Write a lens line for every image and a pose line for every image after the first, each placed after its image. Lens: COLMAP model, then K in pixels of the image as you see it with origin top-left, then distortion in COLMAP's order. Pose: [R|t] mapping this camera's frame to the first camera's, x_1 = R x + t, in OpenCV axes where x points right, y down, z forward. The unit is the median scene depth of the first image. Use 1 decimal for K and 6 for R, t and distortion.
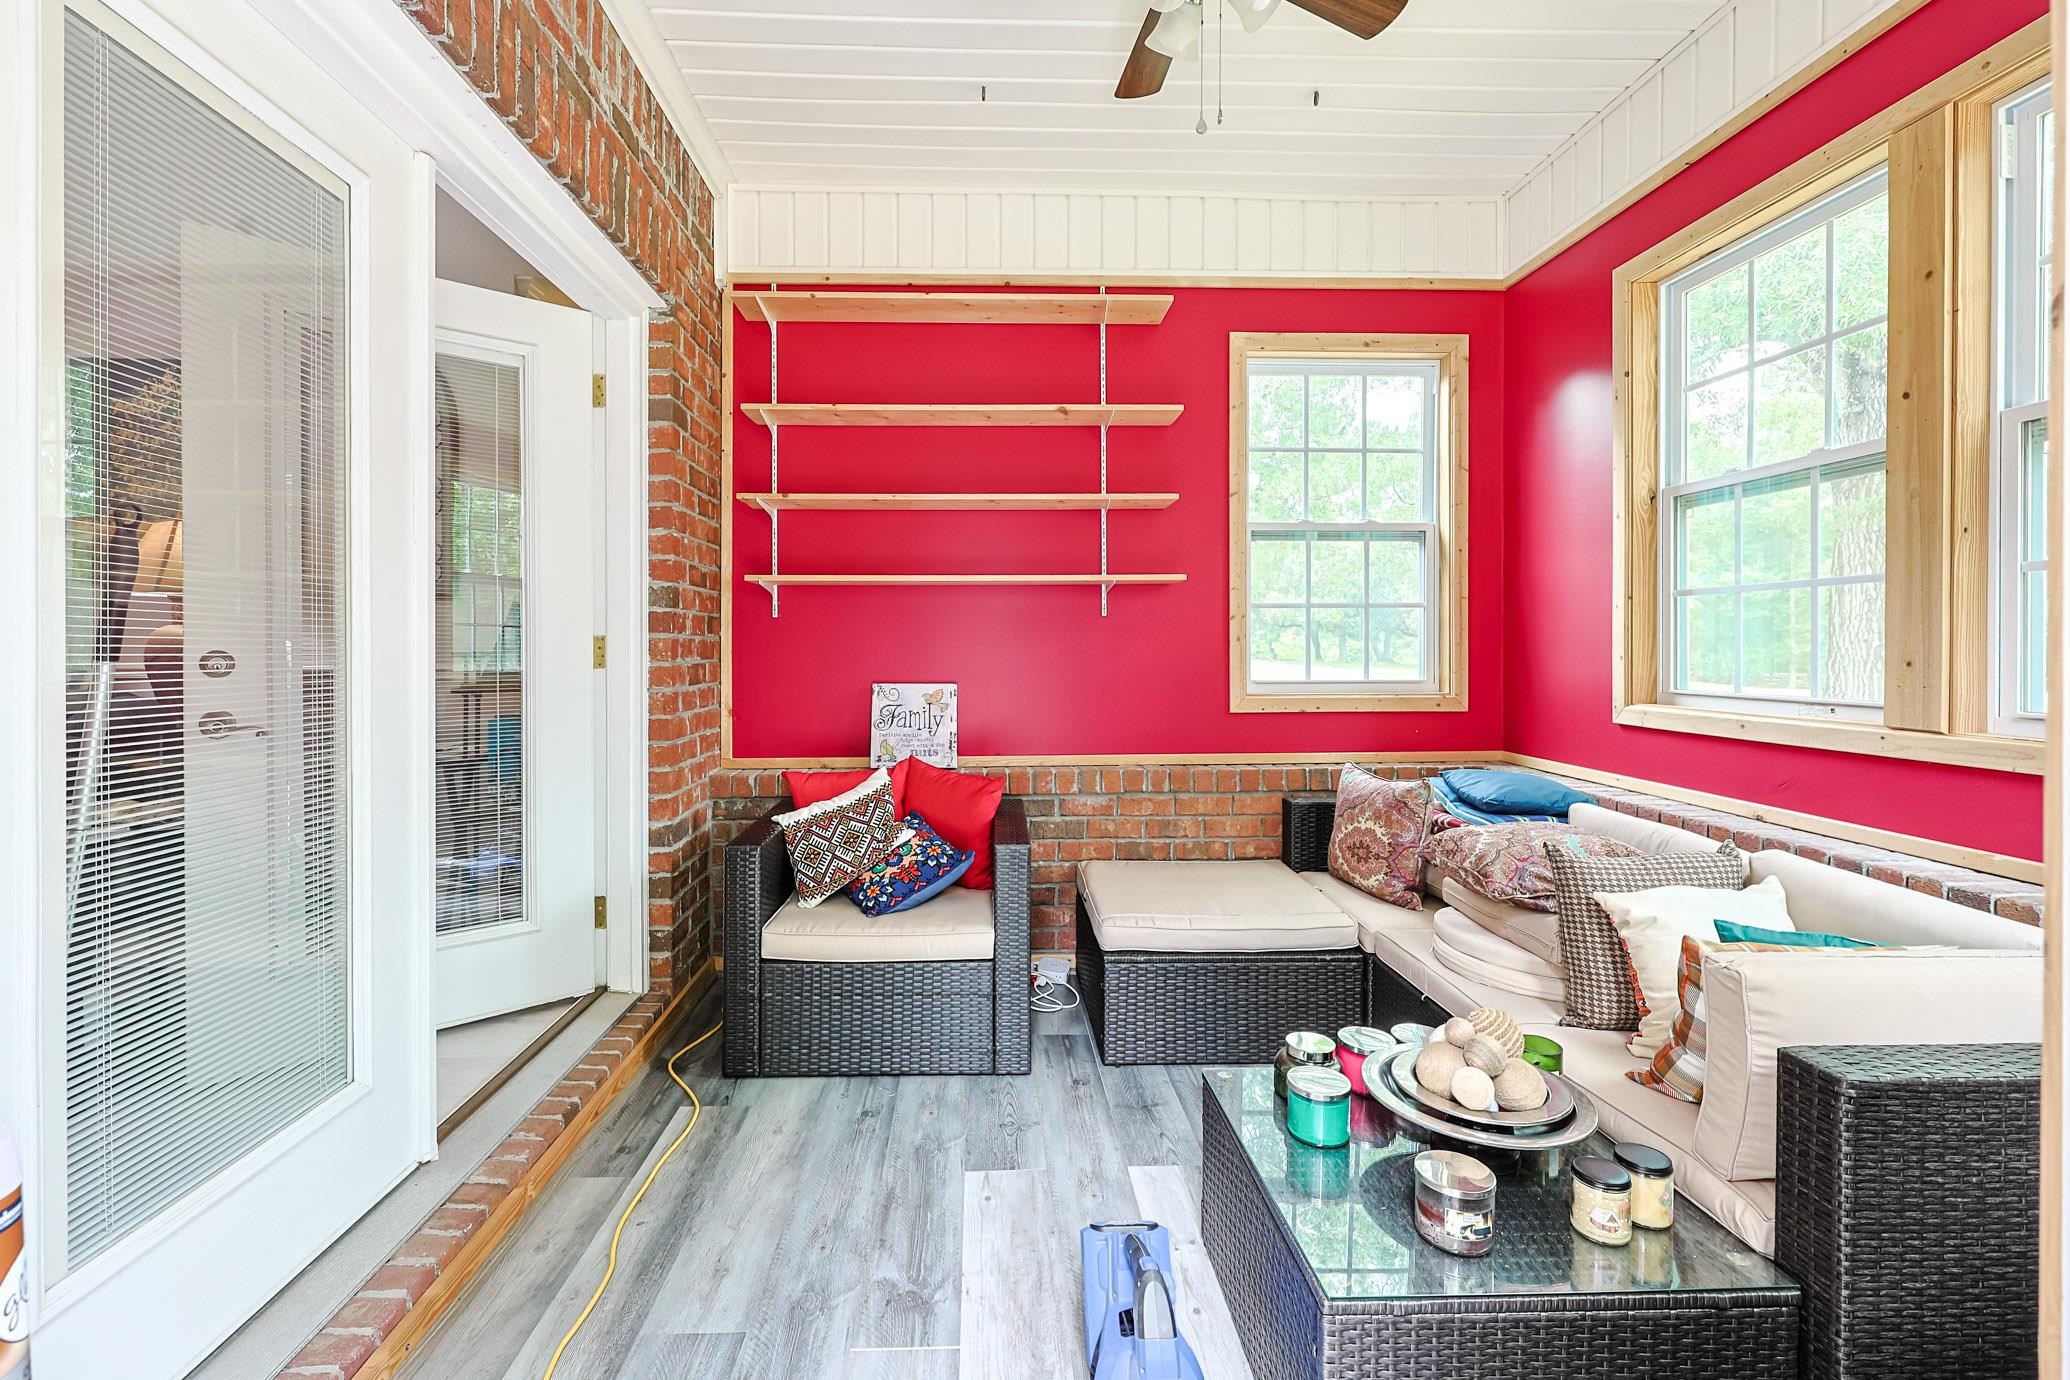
lens RADIAL K [[907.2, 0, 993.8], [0, 907.2, 653.2], [0, 0, 1]] dist [0.000462, -0.000423]
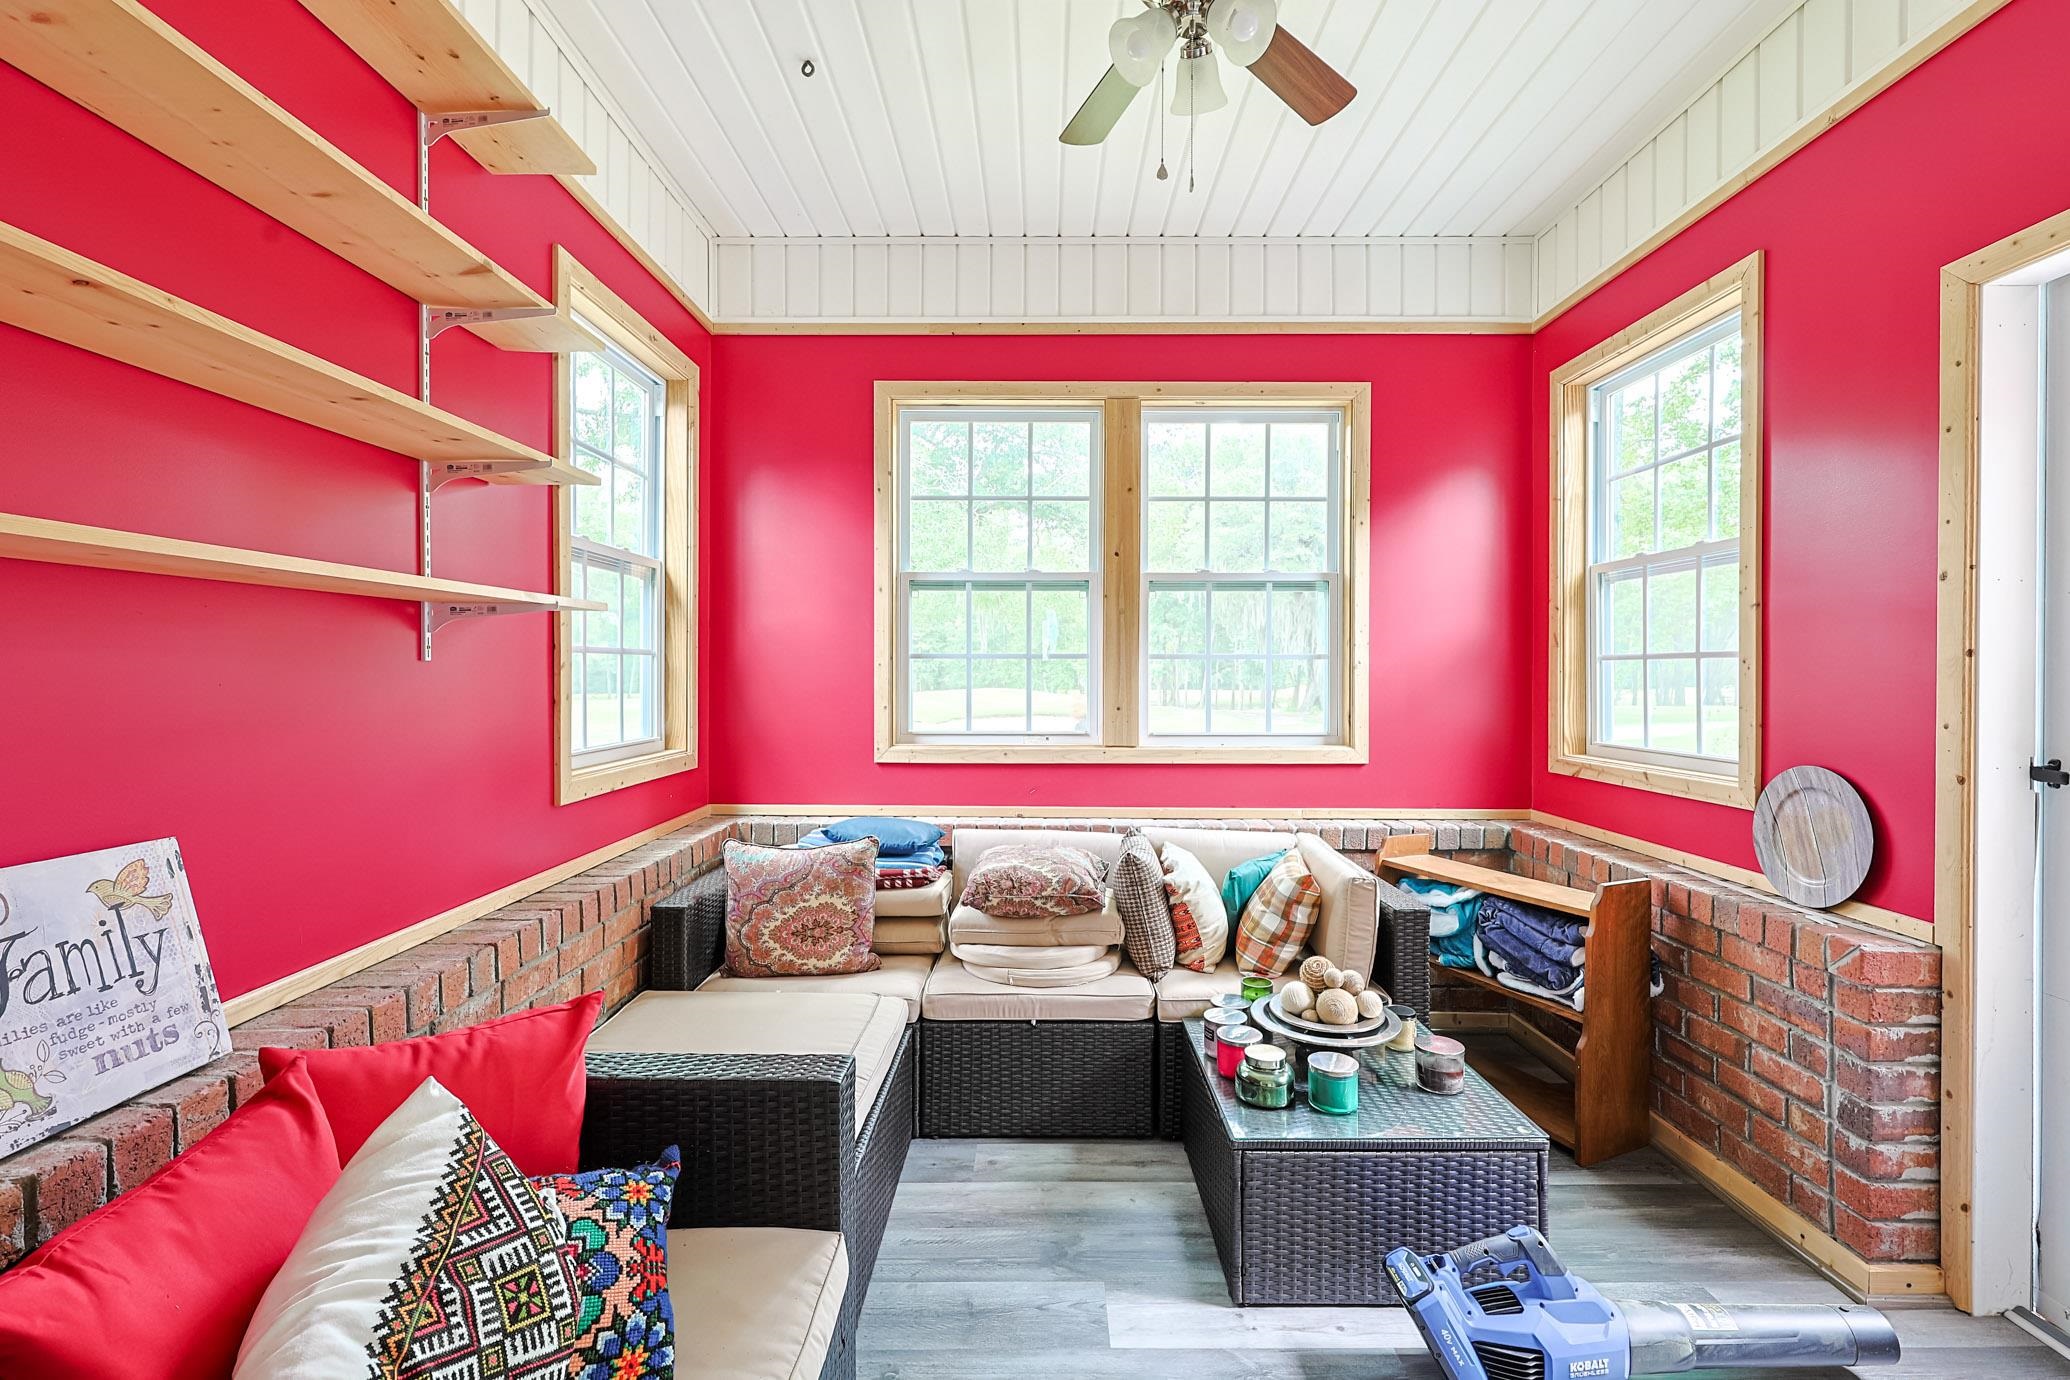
lens RADIAL K [[907.2, 0, 1031.3], [0, 907.2, 675.8], [0, 0, 1]] dist [0.000462, -0.000423]
pose [[0.018282, -0.004372, 0.999823, -0.501134], [0.006042, 0.999973, 0.004262, -0.040182], [-0.999815, 0.005963, 0.018308, 0.772336]]
